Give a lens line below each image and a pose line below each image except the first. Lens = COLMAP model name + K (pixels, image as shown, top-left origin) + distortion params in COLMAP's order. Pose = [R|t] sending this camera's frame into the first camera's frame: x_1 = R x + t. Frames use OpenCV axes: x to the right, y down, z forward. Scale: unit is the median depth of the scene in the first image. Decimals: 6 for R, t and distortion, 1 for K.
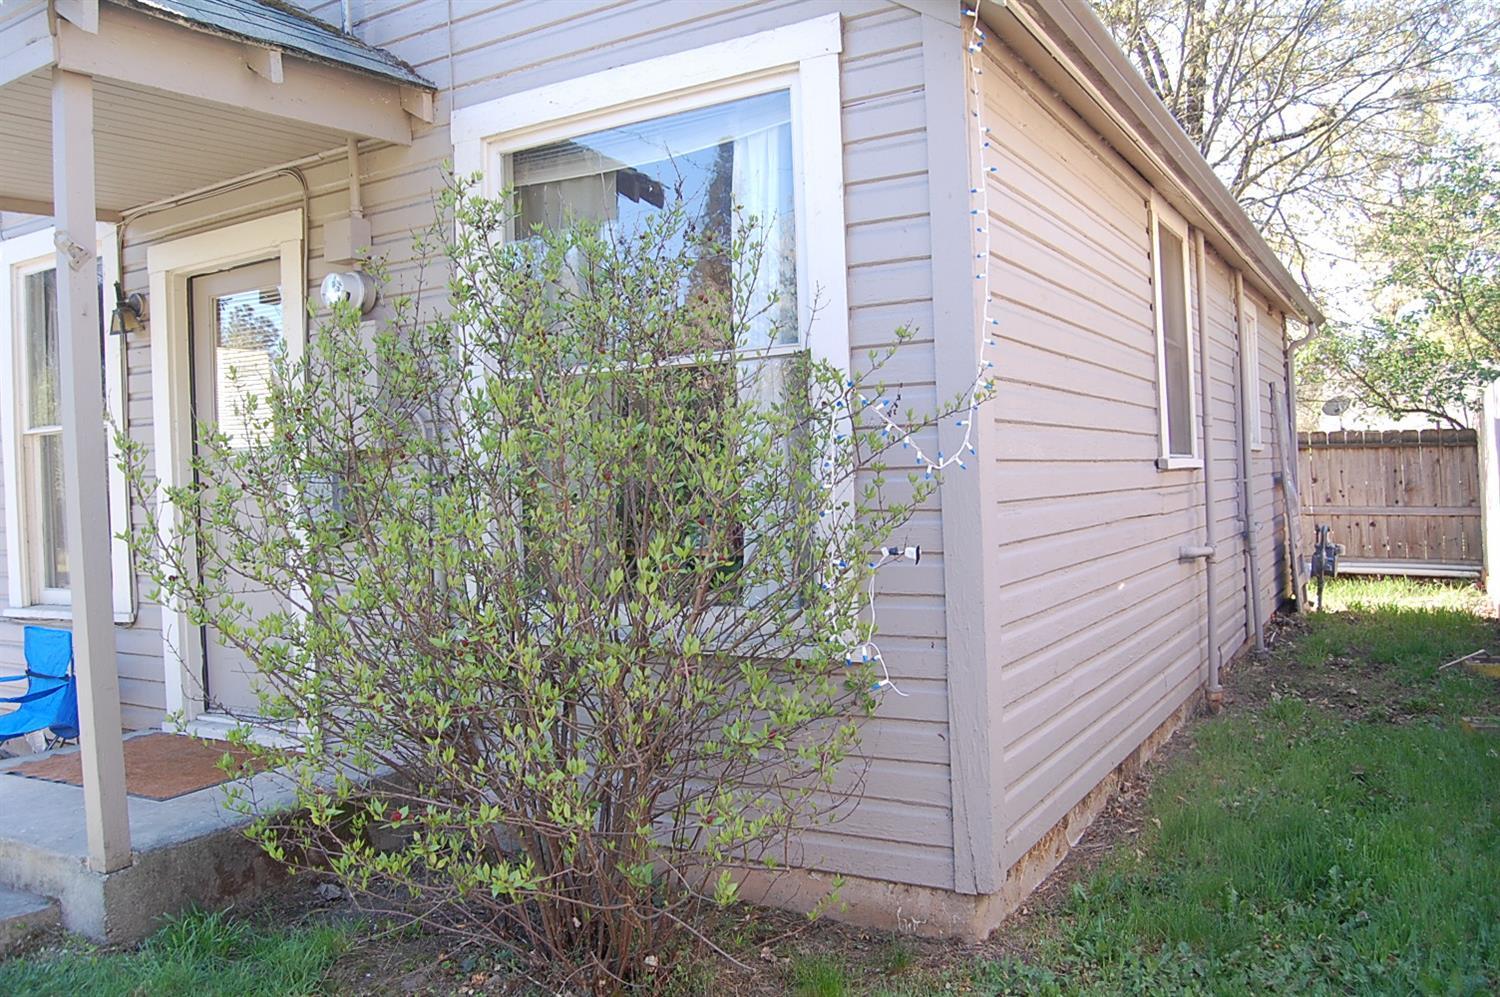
lens RADIAL K [[1183.5, 0, 750.0], [0, 1183.5, 498.5], [0, 0, 1]] dist [-0.077197, -0.001188]
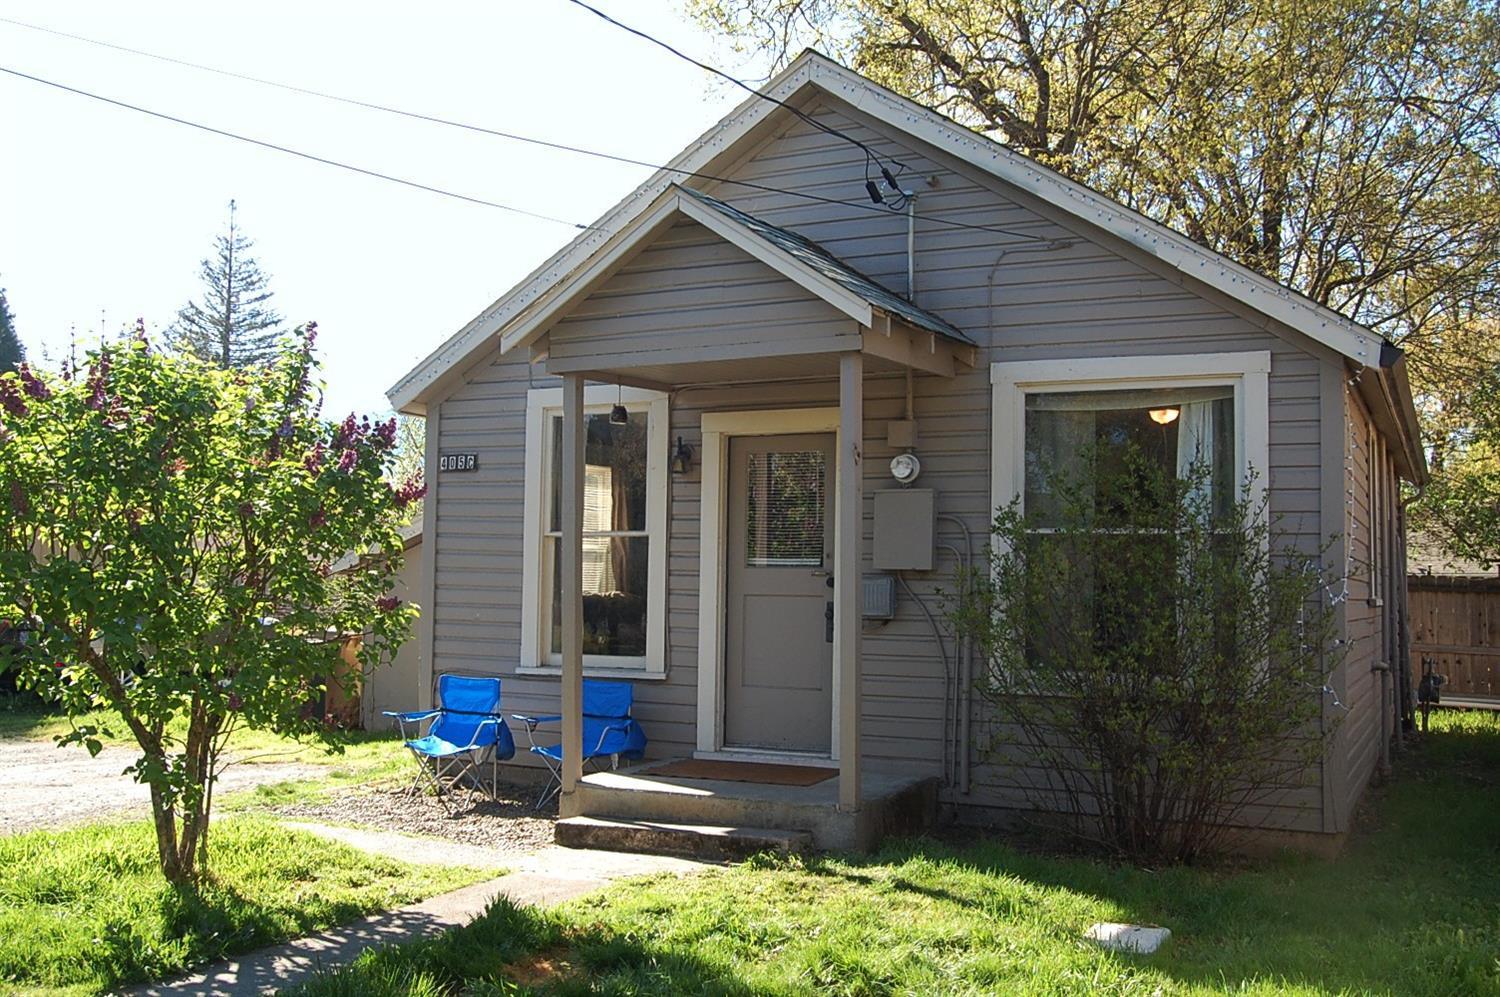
lens RADIAL K [[1488.4, 0, 750.0], [0, 1488.4, 498.5], [0, 0, 1]] dist [-0.050622, -0.004790]
pose [[0.995008, 0.057092, 0.081847, -0.591025], [-0.050705, 0.995656, -0.078088, 0.025402], [-0.085949, 0.073548, 0.993581, -0.790587]]
